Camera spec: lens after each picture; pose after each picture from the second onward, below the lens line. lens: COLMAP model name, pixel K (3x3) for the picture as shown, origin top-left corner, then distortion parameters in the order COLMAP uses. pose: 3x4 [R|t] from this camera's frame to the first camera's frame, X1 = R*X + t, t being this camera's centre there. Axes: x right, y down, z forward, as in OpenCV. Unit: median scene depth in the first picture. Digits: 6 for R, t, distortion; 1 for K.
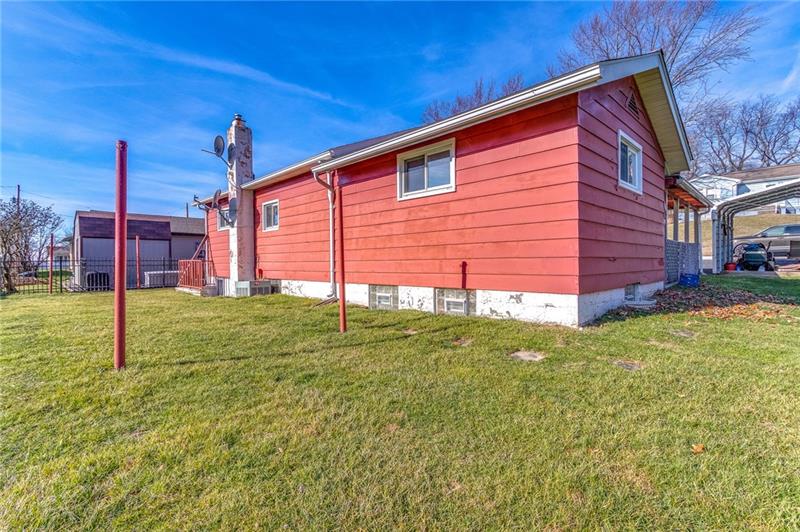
lens RADIAL K [[373.3, 0, 384.8], [0, 373.3, 264.4], [0, 0, 1]] dist [0.002493, -0.000729]
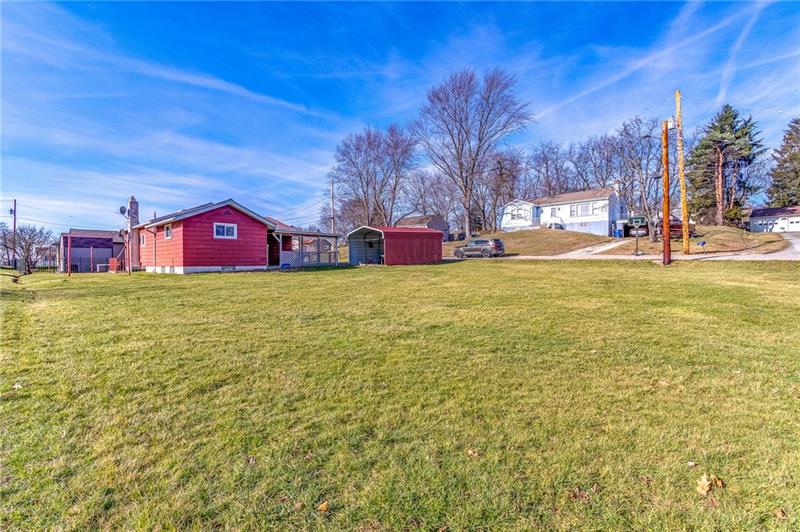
lens RADIAL K [[405.0, 0, 417.6], [0, 405.0, 264.1], [0, 0, 1]] dist [-0.000693, 0.000393]
pose [[0.999554, 0.003271, 0.029692, 0.168243], [-0.003233, 0.999994, -0.001320, 0.002753], [-0.029697, 0.001224, 0.999558, -0.202025]]
